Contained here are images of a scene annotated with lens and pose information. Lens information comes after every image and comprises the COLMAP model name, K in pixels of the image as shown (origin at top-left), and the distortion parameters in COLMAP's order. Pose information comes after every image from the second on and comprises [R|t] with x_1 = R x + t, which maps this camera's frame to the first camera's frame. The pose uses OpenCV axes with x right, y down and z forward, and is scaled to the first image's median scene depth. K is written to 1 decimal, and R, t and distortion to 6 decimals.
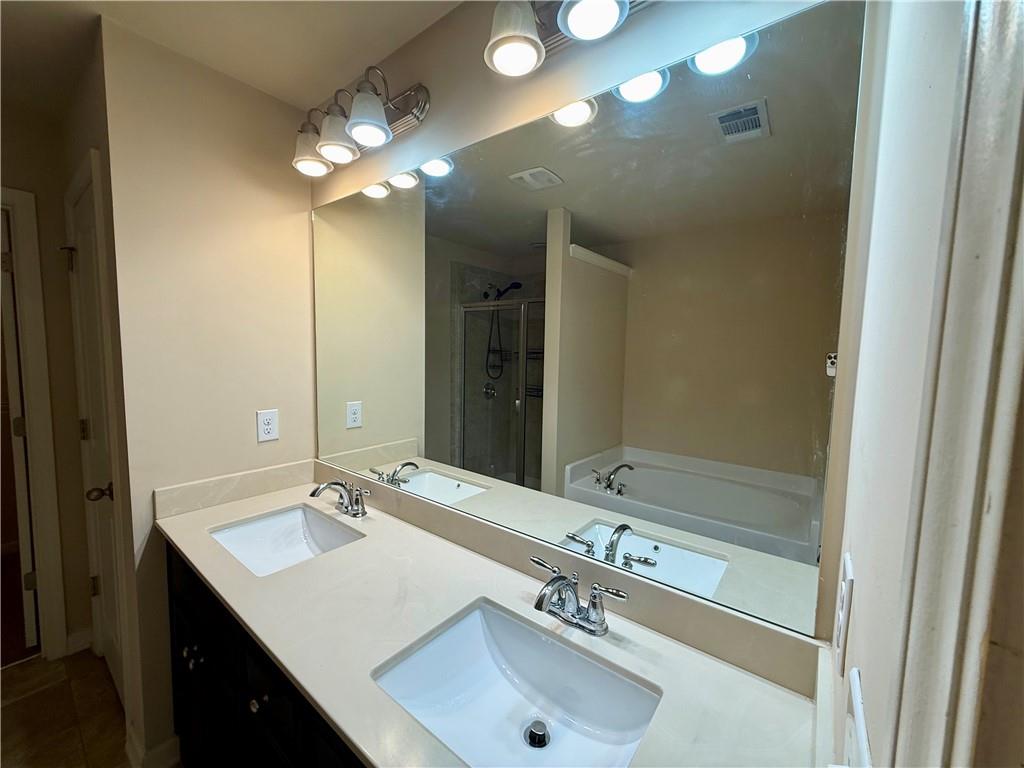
lens RADIAL K [[408.8, 0, 509.9], [0, 408.8, 384.6], [0, 0, 1]] dist [0.000293, 0.000050]
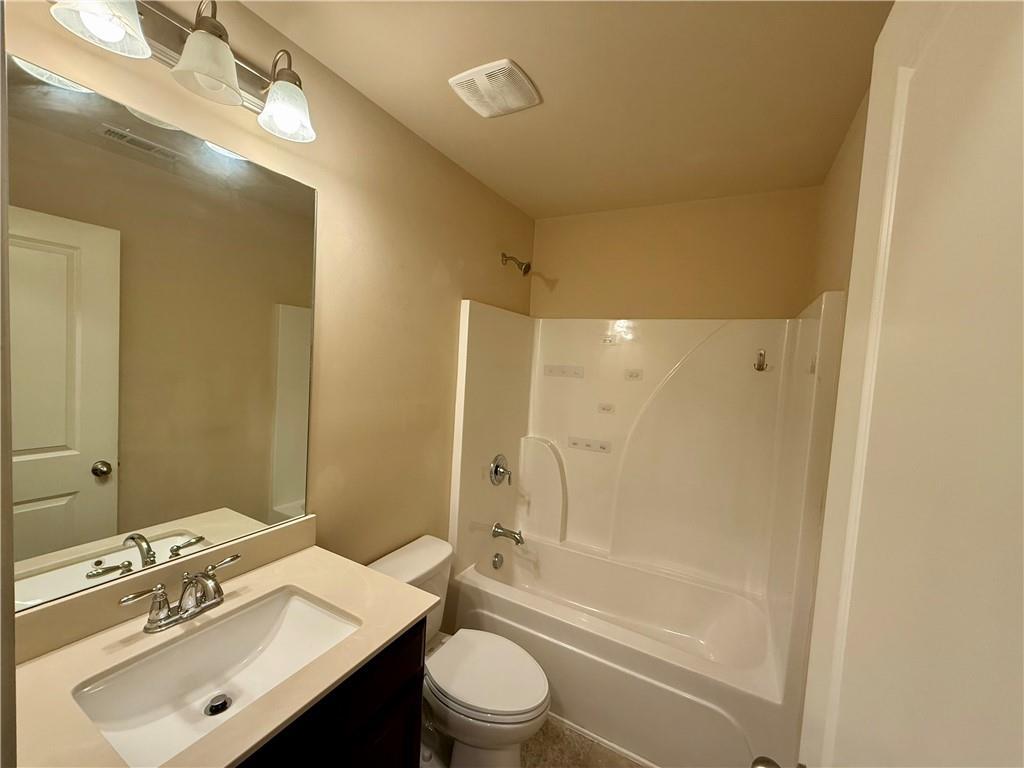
lens RADIAL K [[408.8, 0, 509.9], [0, 408.8, 384.6], [0, 0, 1]] dist [0.000293, 0.000050]
pose [[-0.166573, -0.094694, 0.981472, -0.548386], [0.012499, 0.995095, 0.098130, -0.067520], [-0.985950, 0.028613, -0.164572, 0.176612]]
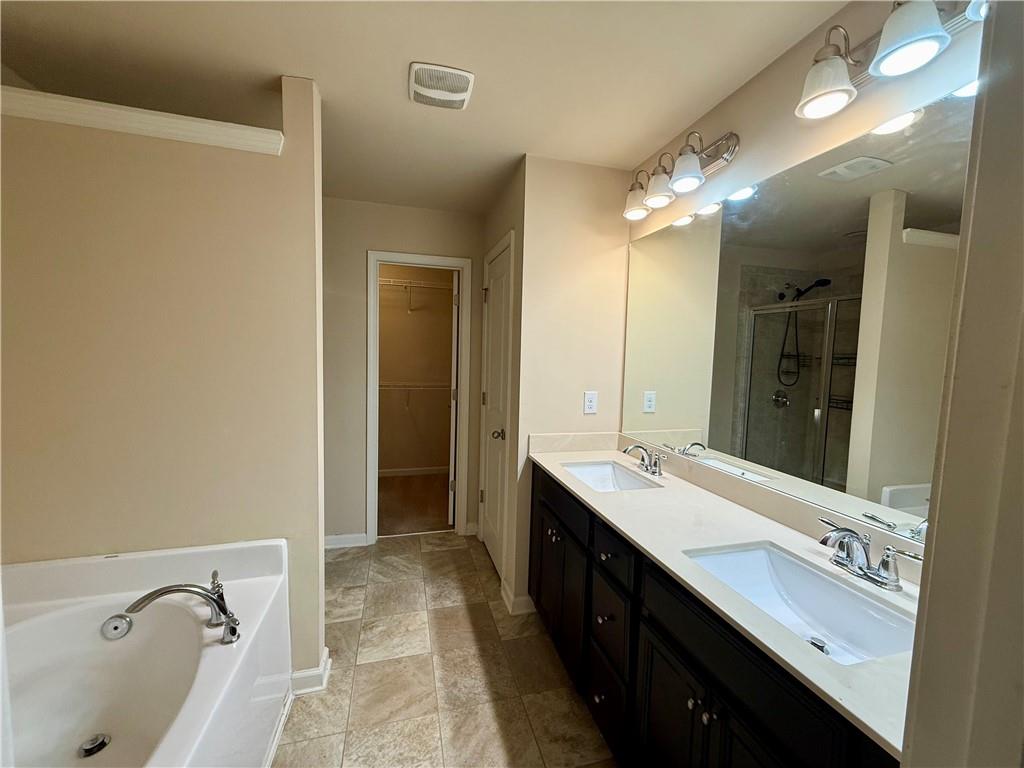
lens RADIAL K [[408.8, 0, 509.9], [0, 408.8, 384.6], [0, 0, 1]] dist [0.000293, 0.000050]
pose [[0.805418, 0.045713, -0.590942, 0.007540], [-0.059558, 0.998217, -0.003955, 0.060659], [0.589707, 0.038381, 0.806704, -0.290884]]
